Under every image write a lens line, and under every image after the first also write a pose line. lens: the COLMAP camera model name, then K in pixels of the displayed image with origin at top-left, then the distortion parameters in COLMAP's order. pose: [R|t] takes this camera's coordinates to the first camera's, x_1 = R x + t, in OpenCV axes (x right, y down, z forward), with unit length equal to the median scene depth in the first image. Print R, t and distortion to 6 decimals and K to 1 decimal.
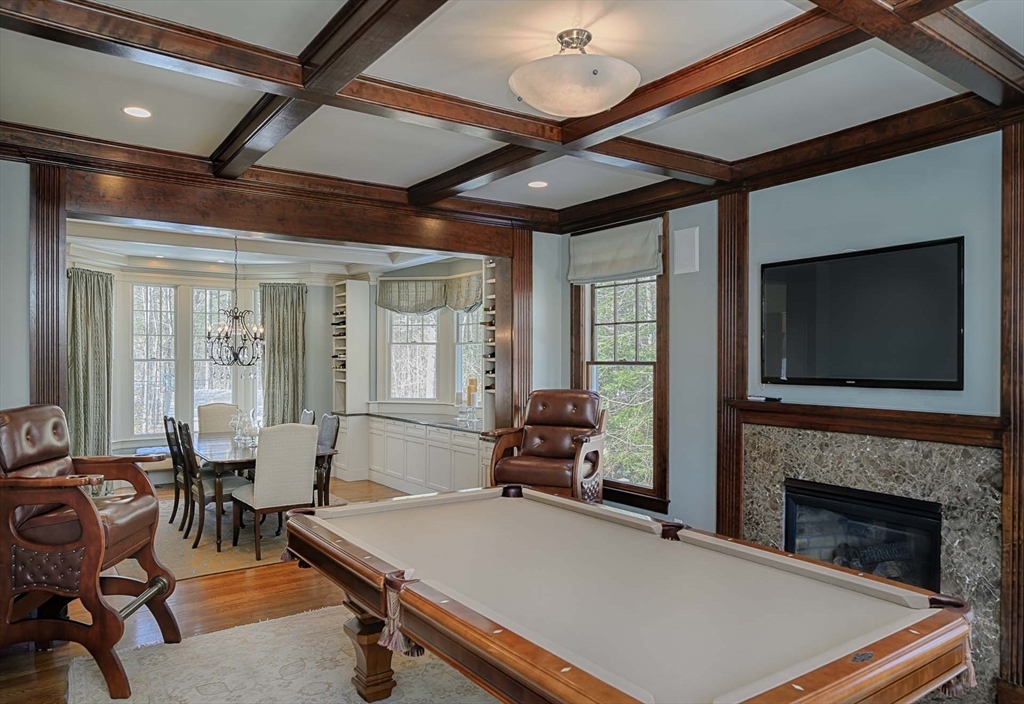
lens RADIAL K [[685.2, 0, 515.8], [0, 685.2, 361.1], [0, 0, 1]] dist [-0.084496, -0.000133]
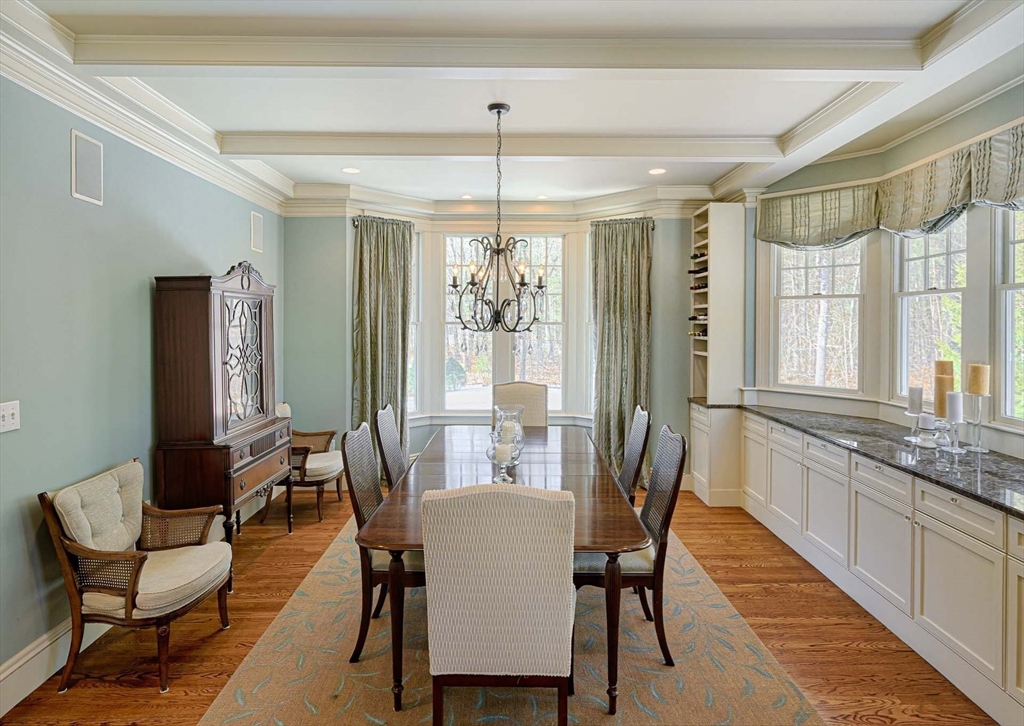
lens RADIAL K [[575.0, 0, 527.0], [0, 575.0, 328.4], [0, 0, 1]] dist [-0.002882, 0.000322]
pose [[0.823255, 0.005765, -0.567642, -0.073641], [-0.003683, 0.999982, 0.004813, 0.001093], [0.567659, -0.001872, 0.823261, 0.432336]]
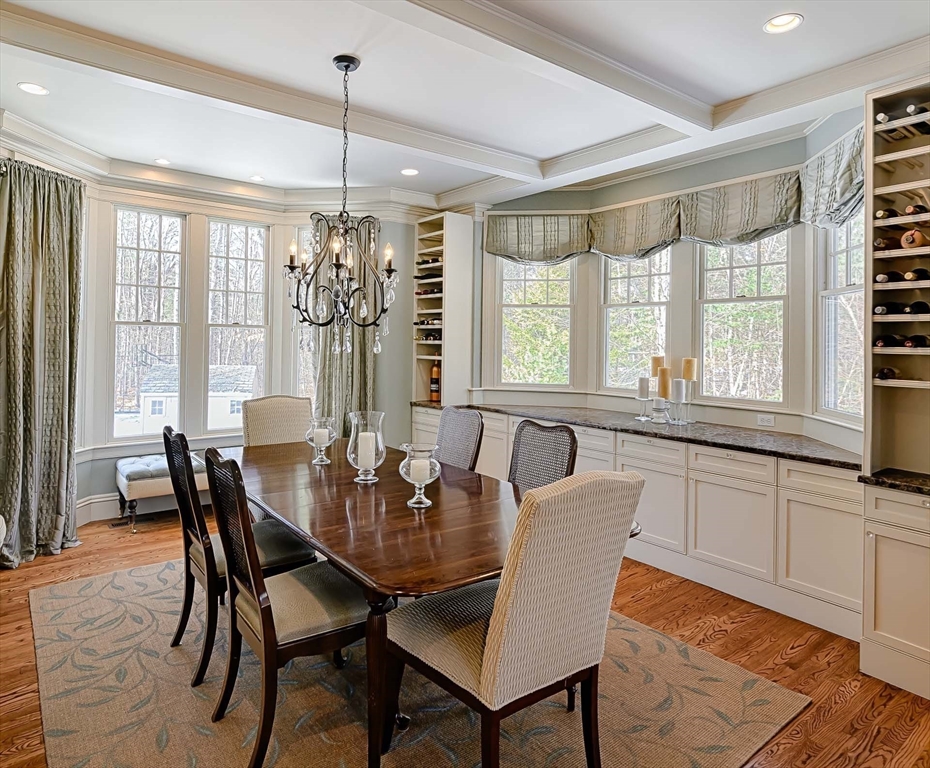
lens RADIAL K [[576.1, 0, 470.0], [0, 576.1, 332.7], [0, 0, 1]] dist [-0.026139, 0.001687]
pose [[0.998626, 0.011784, 0.051052, -0.249310], [-0.010868, 0.999776, -0.018181, 0.013465], [-0.051255, 0.017601, 0.998530, 0.414526]]
